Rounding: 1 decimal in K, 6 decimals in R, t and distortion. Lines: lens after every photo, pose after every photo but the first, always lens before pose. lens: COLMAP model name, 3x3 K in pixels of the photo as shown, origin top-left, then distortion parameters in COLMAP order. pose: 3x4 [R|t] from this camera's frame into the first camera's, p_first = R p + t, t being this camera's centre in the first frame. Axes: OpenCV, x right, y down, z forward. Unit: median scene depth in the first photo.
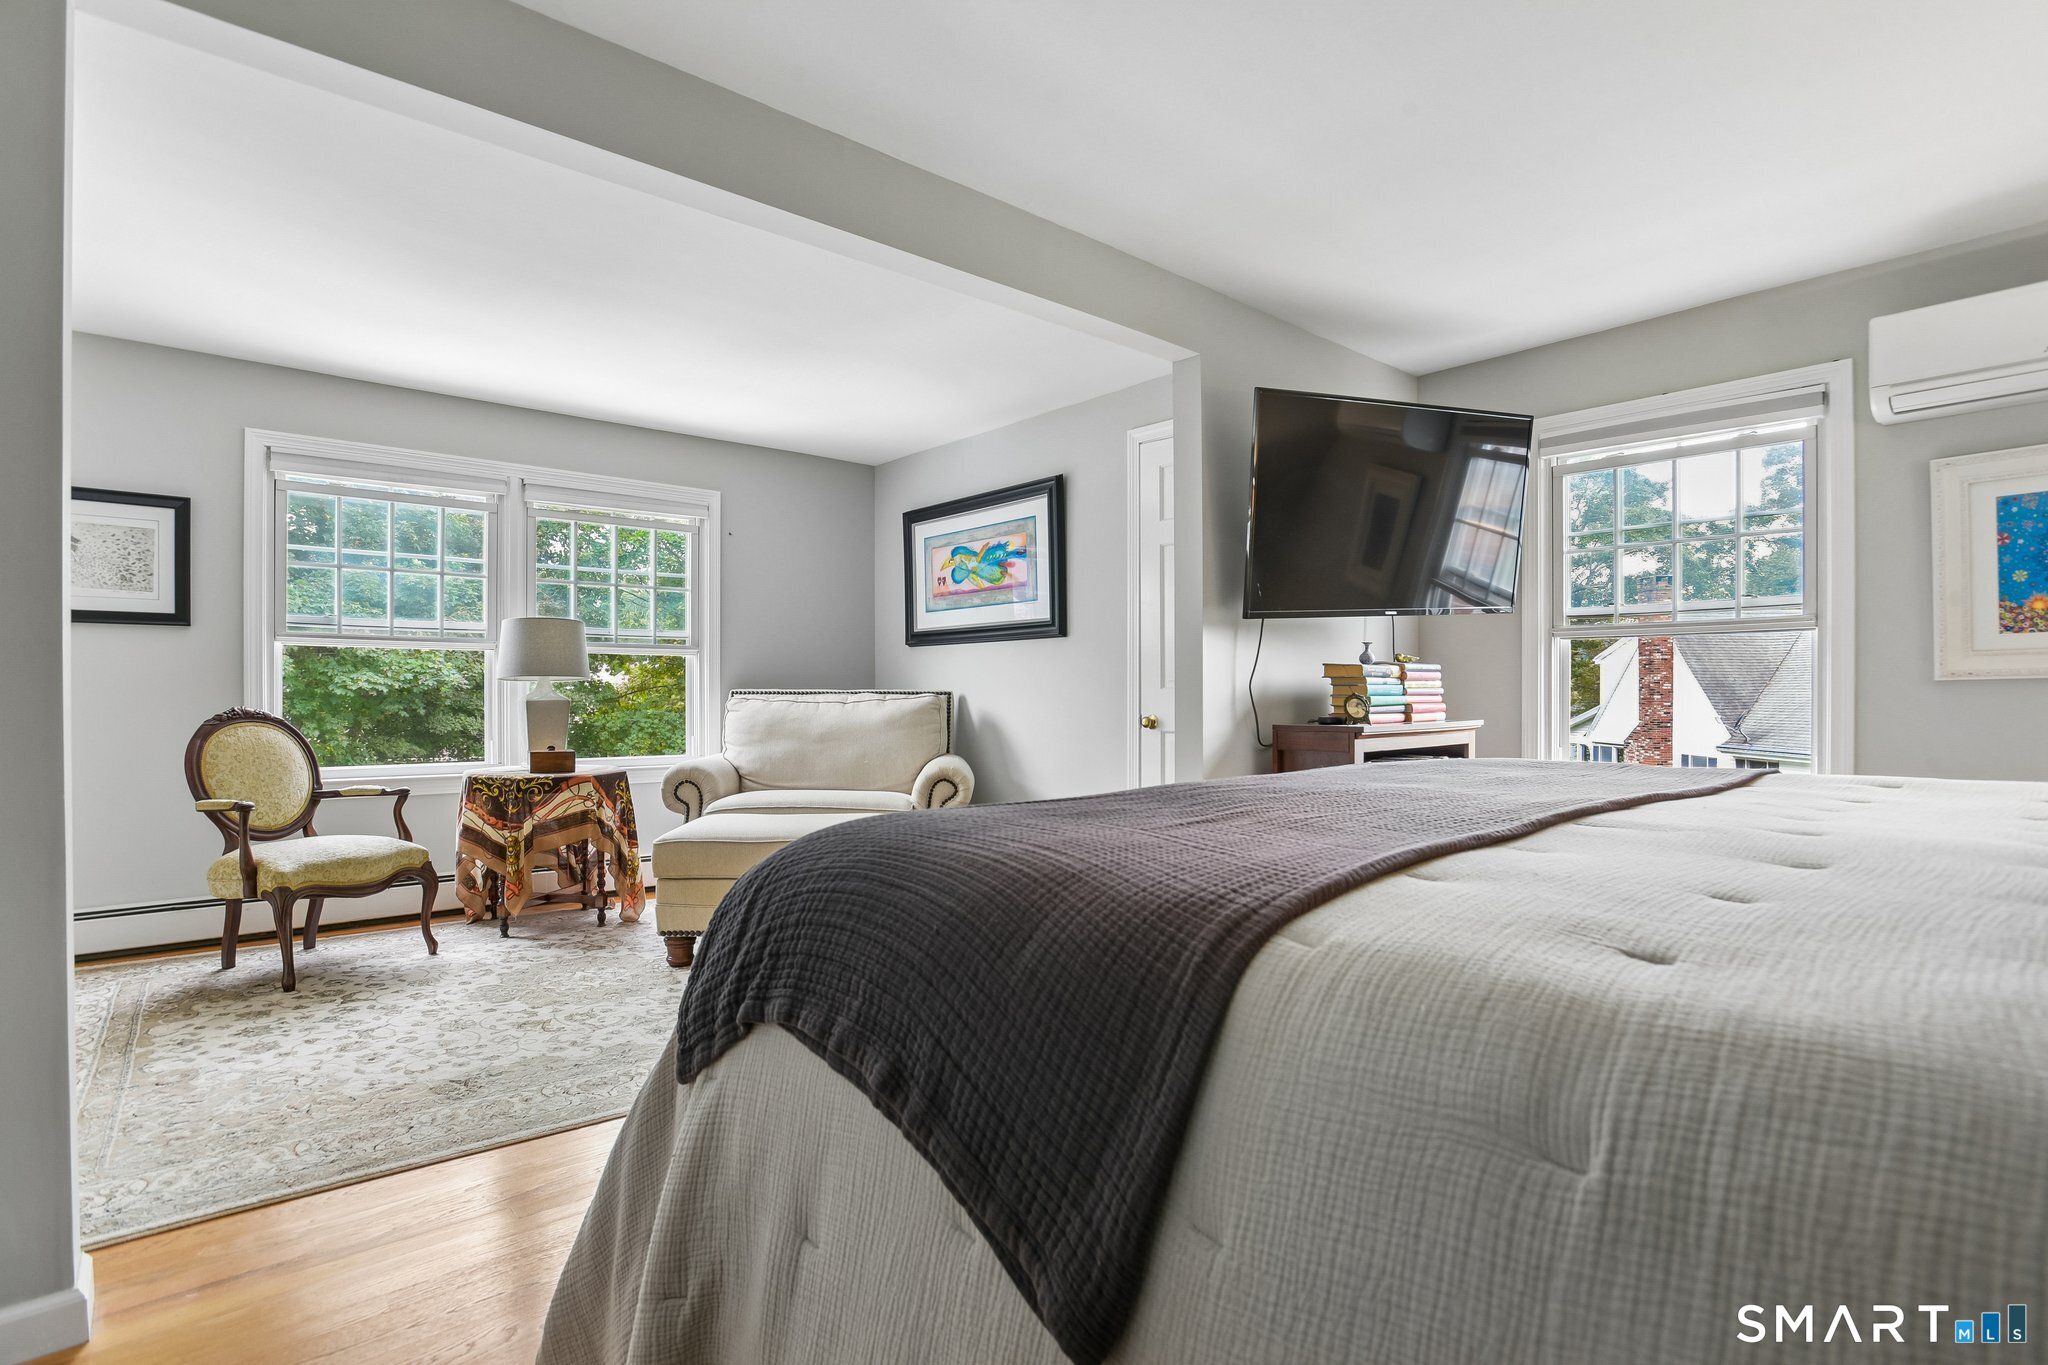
lens RADIAL K [[999.2, 0, 1030.7], [0, 999.2, 702.3], [0, 0, 1]] dist [-0.060037, 0.019400]
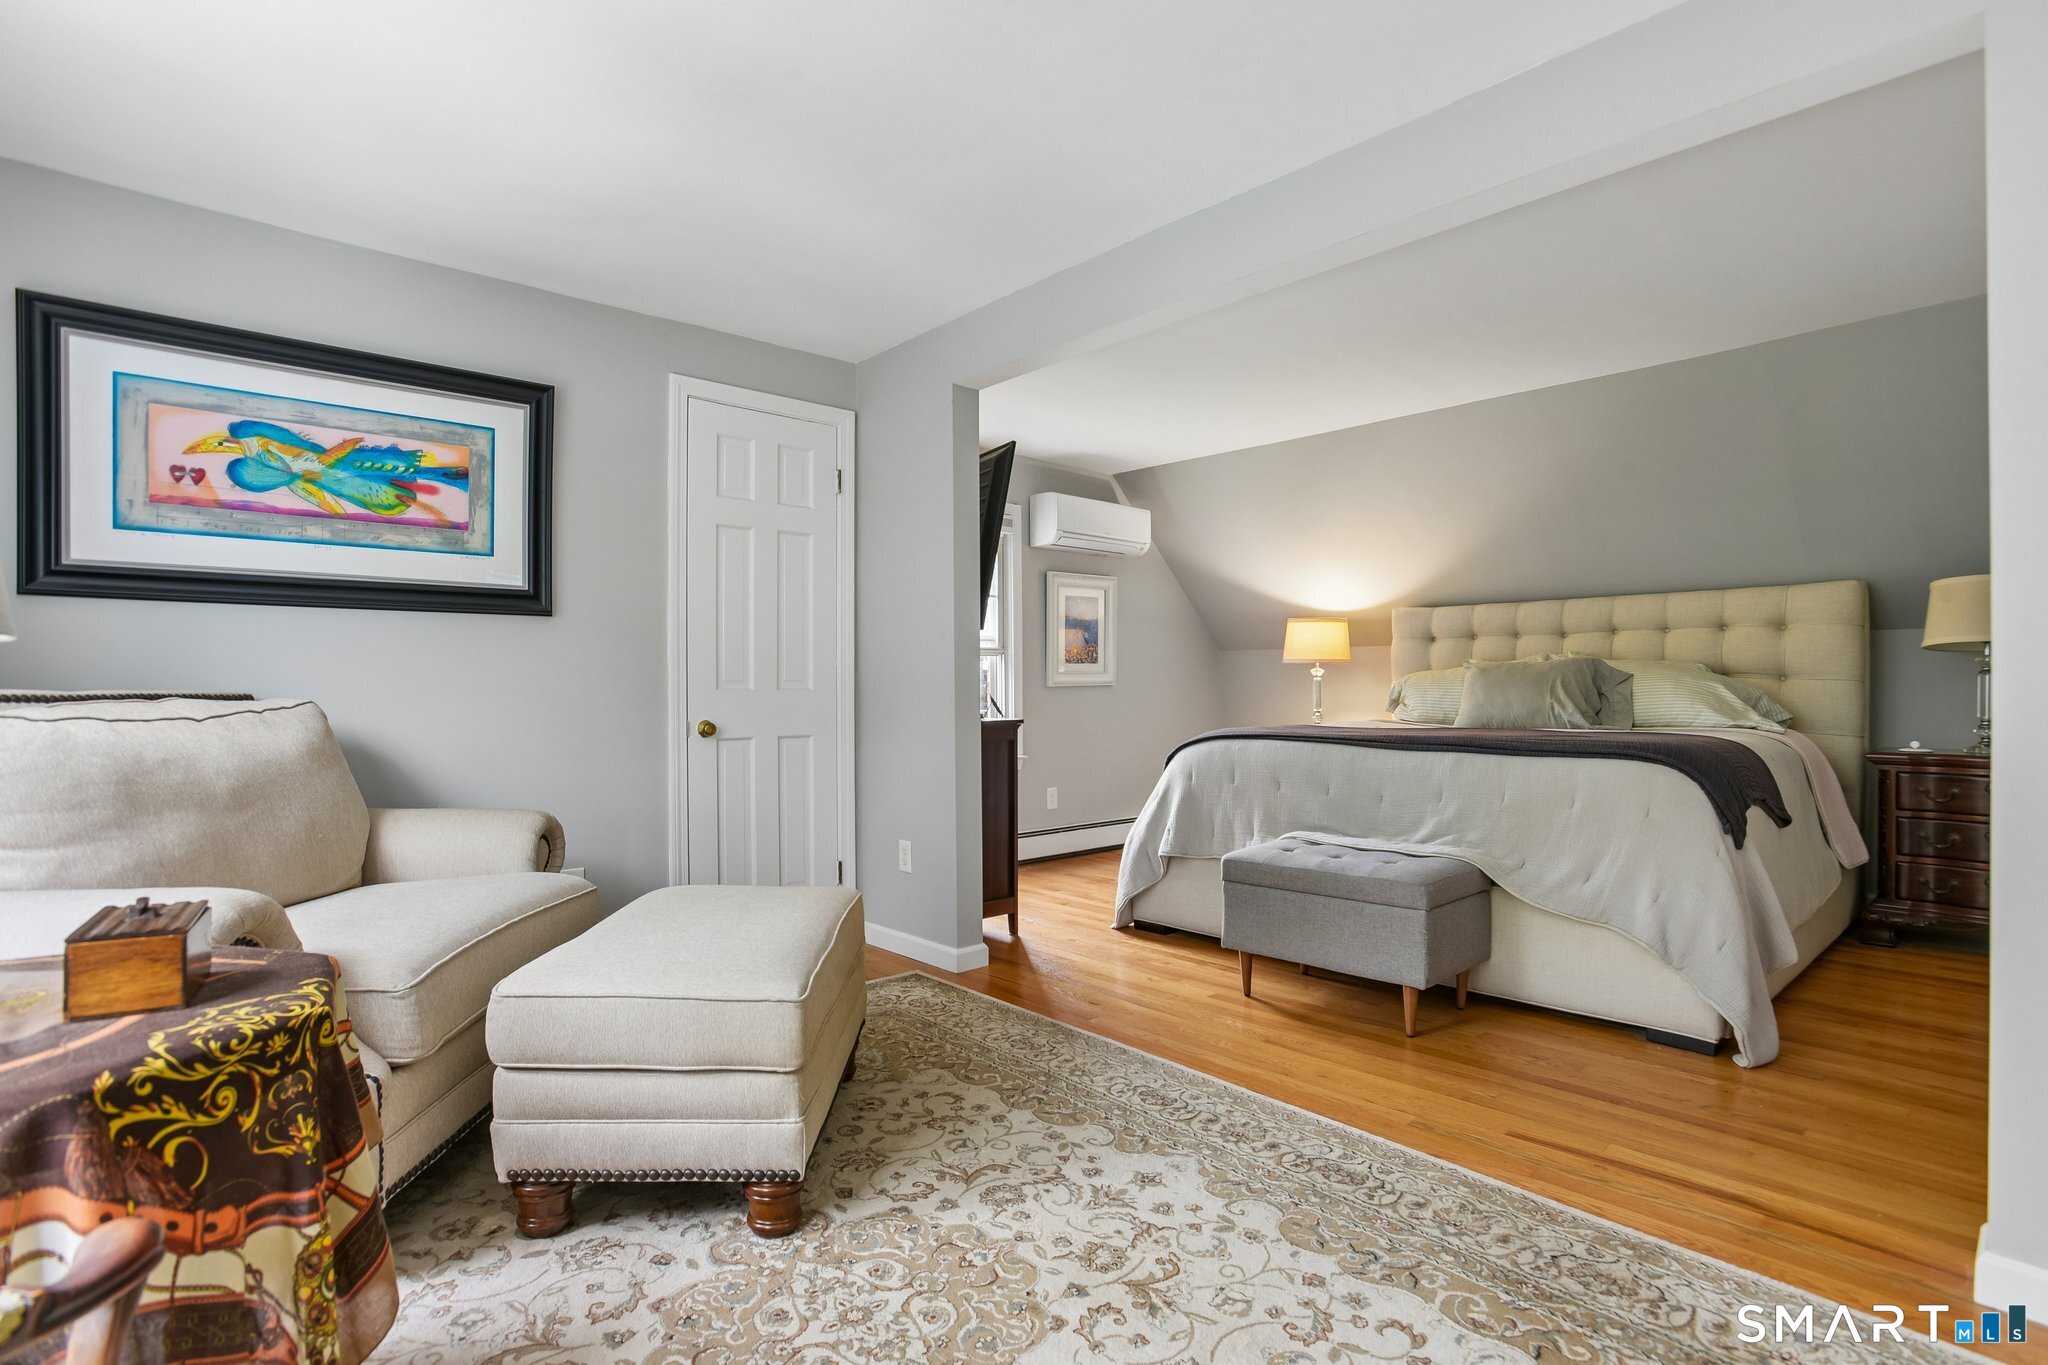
lens RADIAL K [[999.2, 0, 1029.7], [0, 999.2, 692.2], [0, 0, 1]] dist [-0.060037, 0.019400]
pose [[-0.012566, -0.000273, 0.999921, -0.820165], [0.012710, 0.999919, 0.000433, -0.010128], [-0.999840, 0.012714, -0.012561, 0.829235]]
